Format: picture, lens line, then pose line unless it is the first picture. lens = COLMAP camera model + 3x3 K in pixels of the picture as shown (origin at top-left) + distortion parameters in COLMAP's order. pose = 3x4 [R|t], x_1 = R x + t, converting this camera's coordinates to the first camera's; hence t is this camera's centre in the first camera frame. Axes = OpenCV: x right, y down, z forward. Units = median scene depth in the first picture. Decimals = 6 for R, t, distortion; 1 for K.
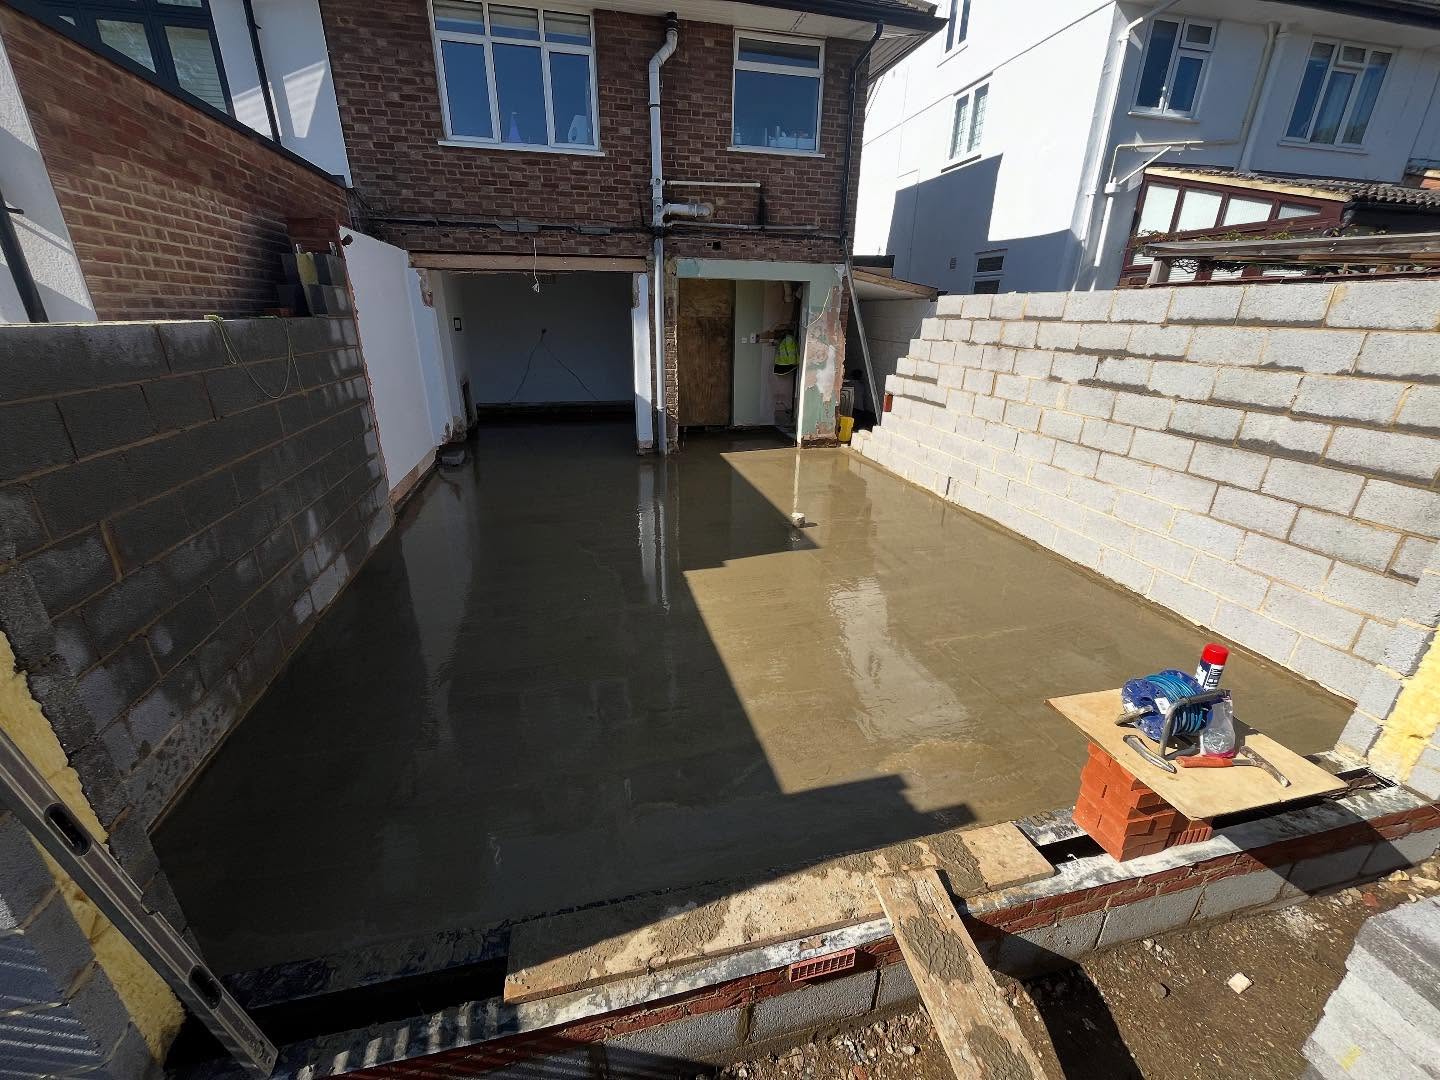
lens RADIAL K [[579.0, 0, 717.4], [0, 579.0, 537.1], [0, 0, 1]] dist [-0.006816, 0.000193]
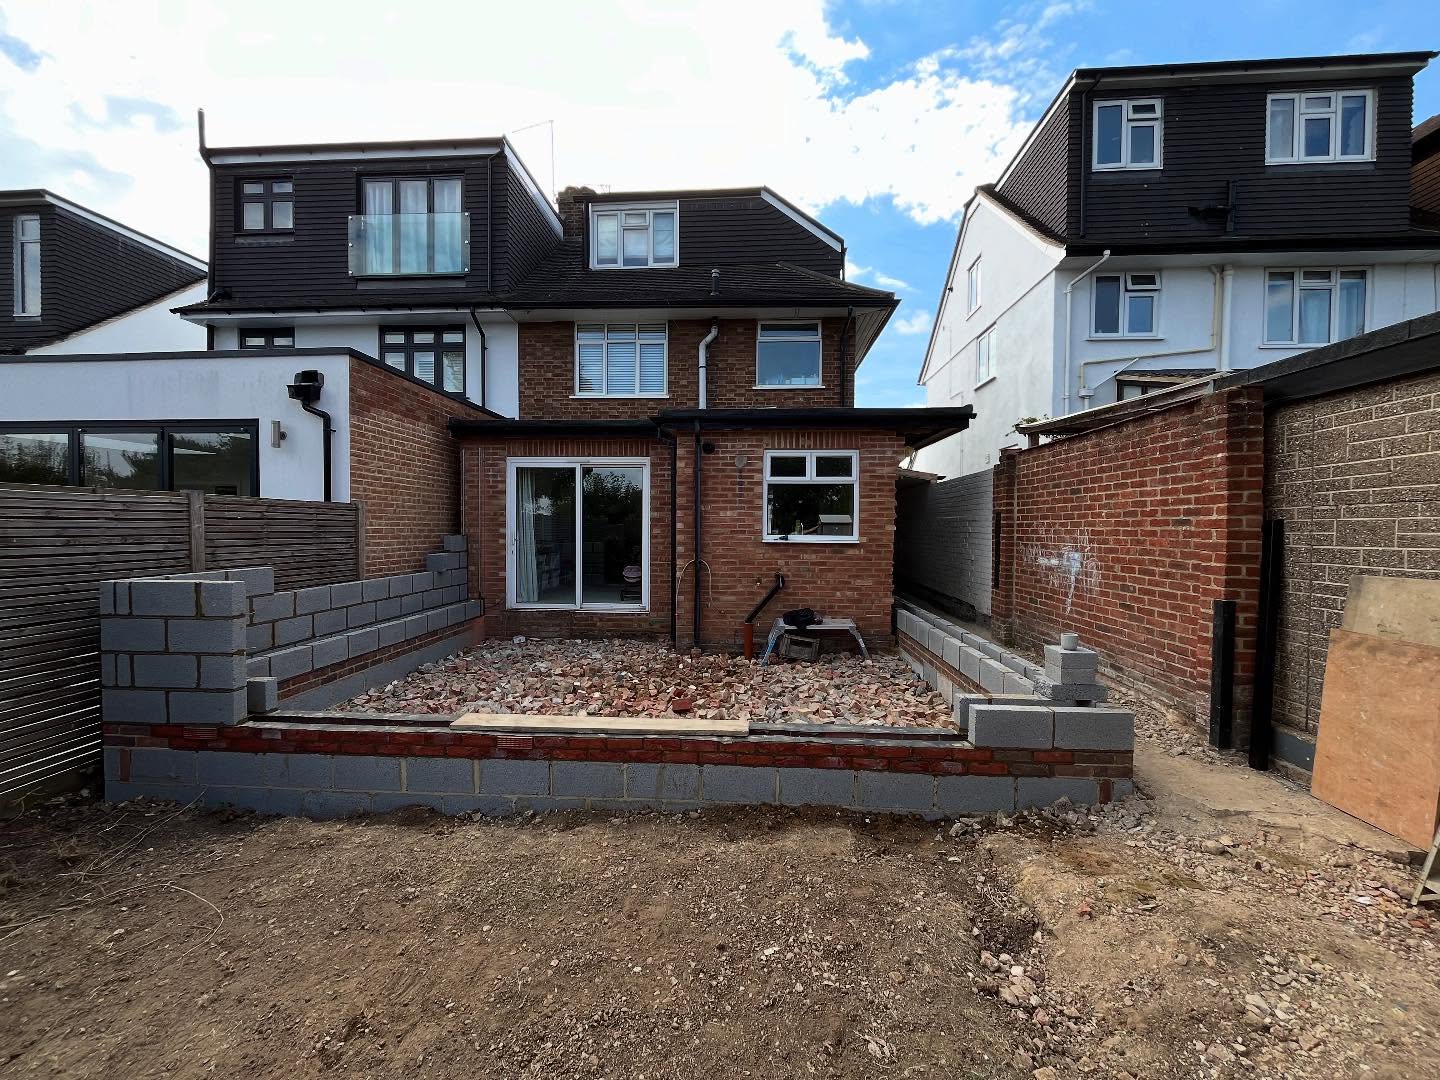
lens RADIAL K [[579.0, 0, 717.0], [0, 579.0, 542.4], [0, 0, 1]] dist [-0.006816, 0.000193]
pose [[0.955686, 0.005854, -0.294328, 0.403201], [-0.105123, 0.940671, -0.322626, 0.189848], [0.274977, 0.339270, 0.899602, -0.221749]]
